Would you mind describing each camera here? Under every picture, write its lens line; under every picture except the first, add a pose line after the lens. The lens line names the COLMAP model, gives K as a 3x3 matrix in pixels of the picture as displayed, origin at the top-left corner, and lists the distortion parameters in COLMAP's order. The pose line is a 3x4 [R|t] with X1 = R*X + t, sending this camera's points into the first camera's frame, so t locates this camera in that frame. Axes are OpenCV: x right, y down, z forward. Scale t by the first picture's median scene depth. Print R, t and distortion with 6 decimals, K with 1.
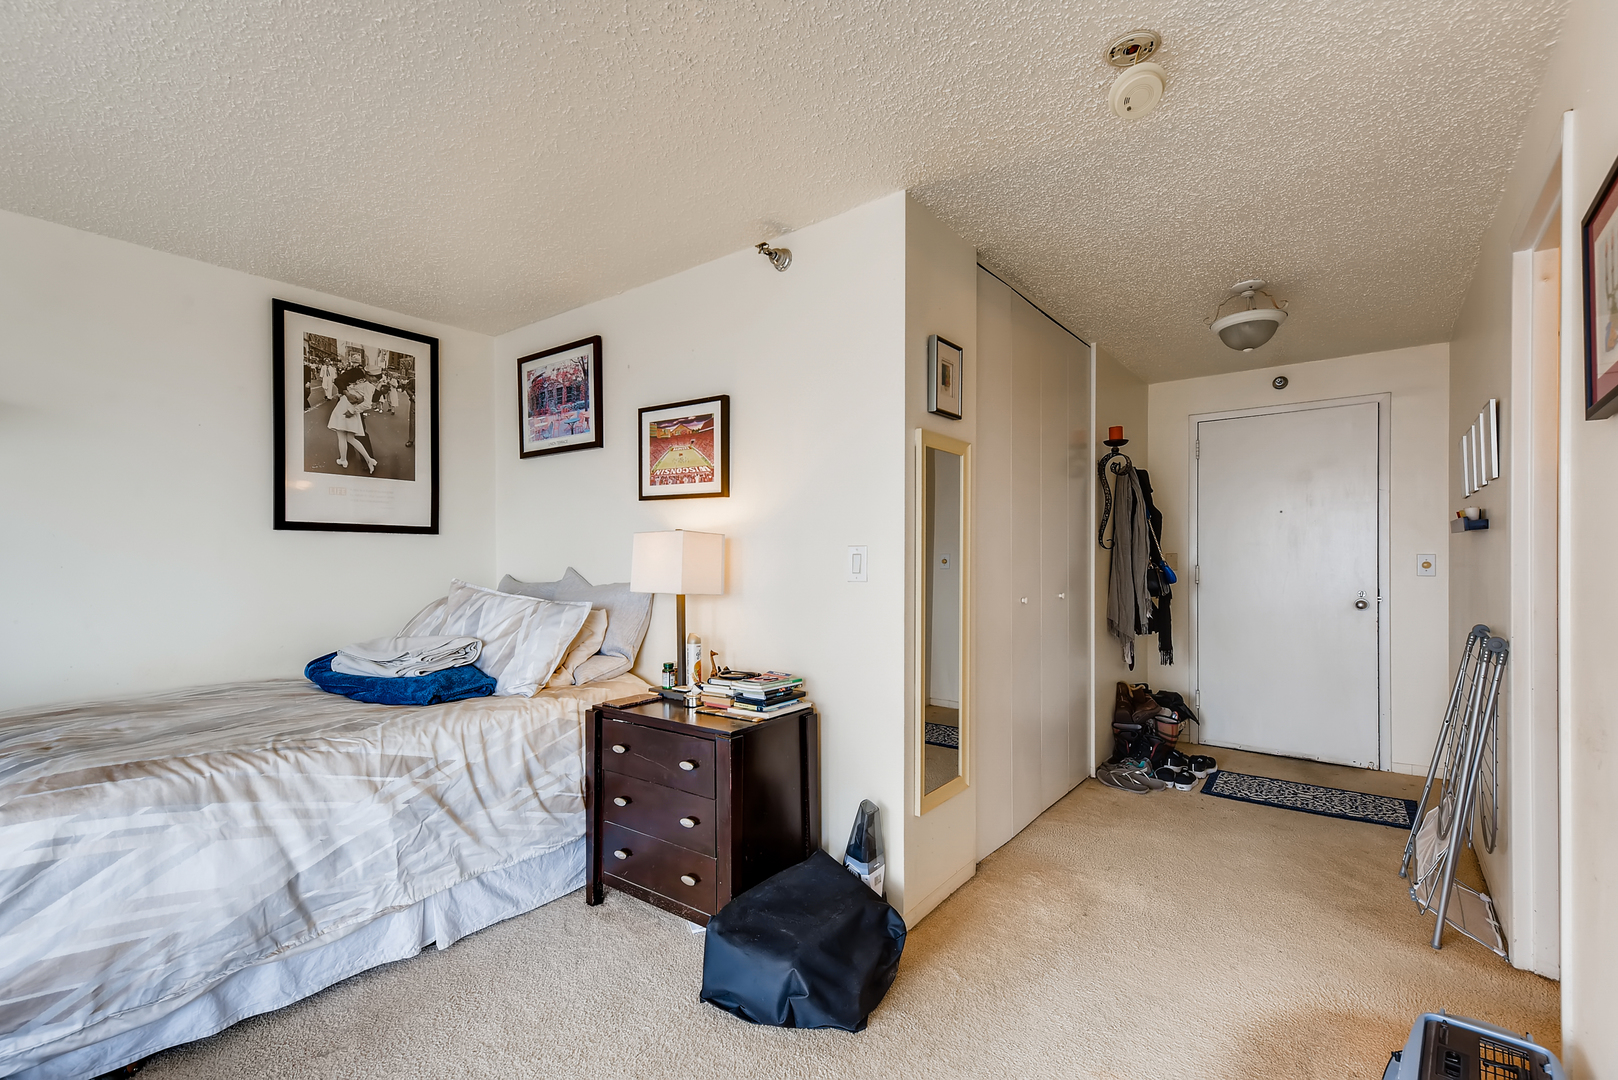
lens RADIAL K [[722.7, 0, 808.6], [0, 722.7, 555.3], [0, 0, 1]] dist [0.022058, 0.000027]
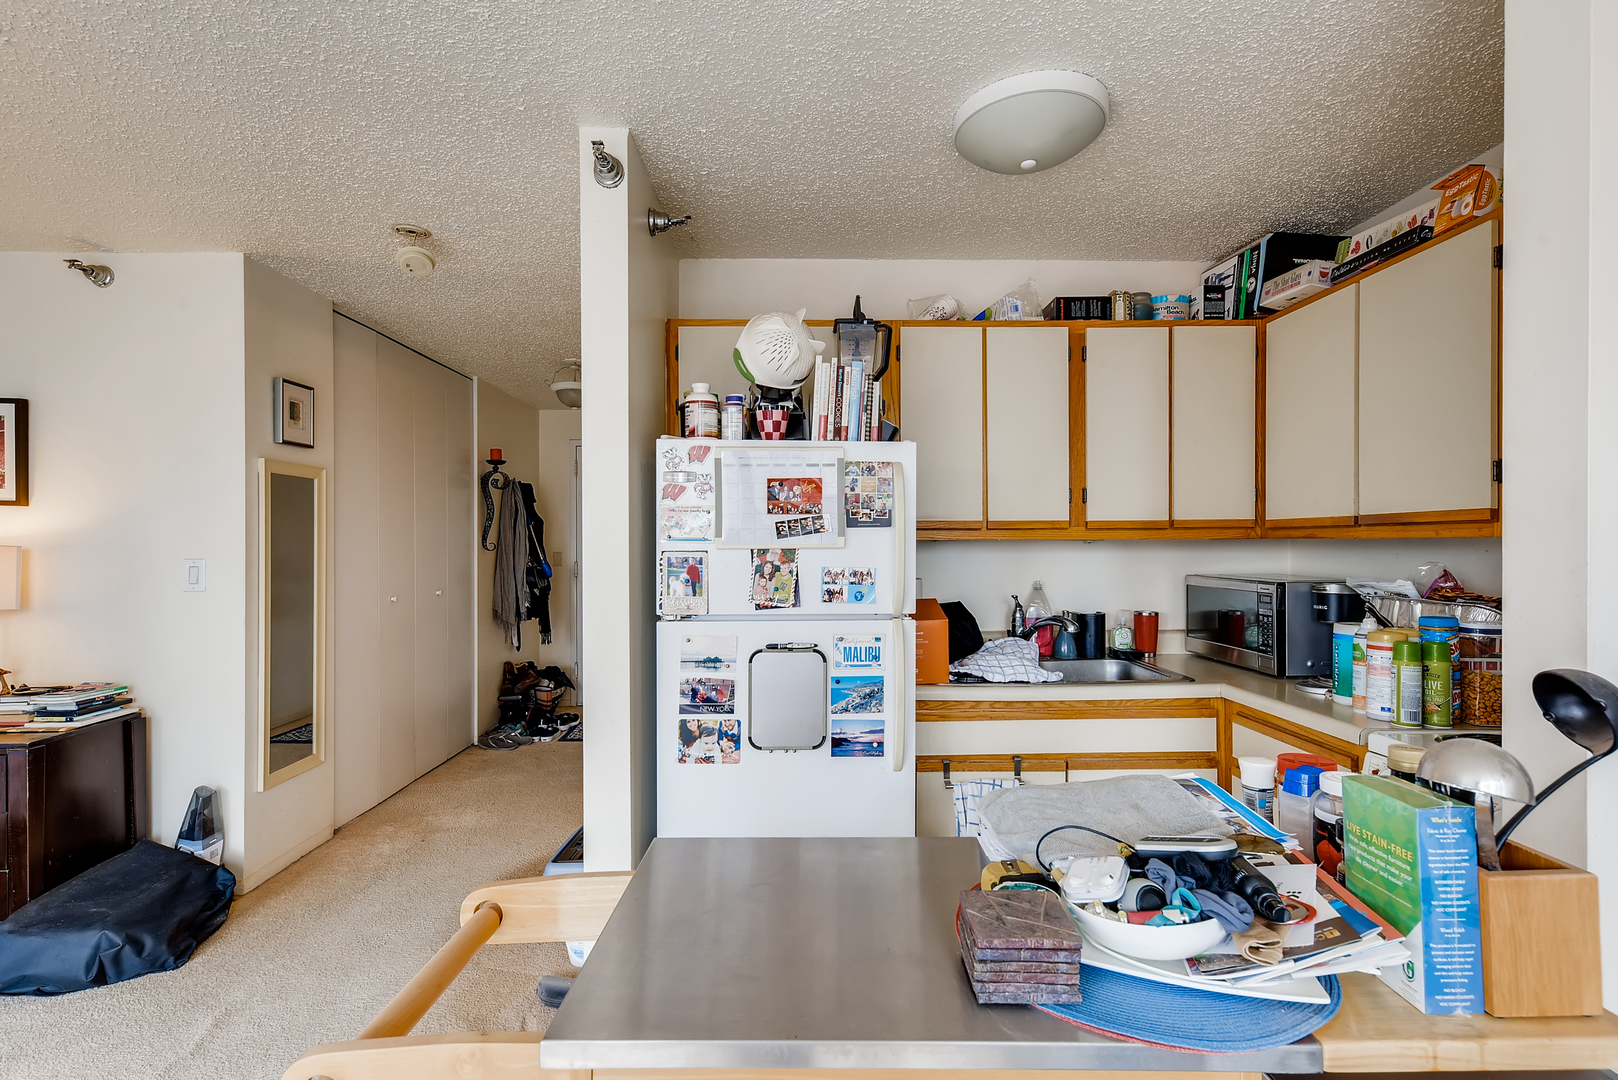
lens RADIAL K [[754.0, 0, 809.2], [0, 754.0, 545.4], [0, 0, 1]] dist [0.010800, -0.003202]
pose [[0.778192, -0.000962, 0.628026, 0.068217], [-0.003046, 0.999981, 0.005306, -0.041417], [-0.628019, -0.006042, 0.778175, -0.467197]]
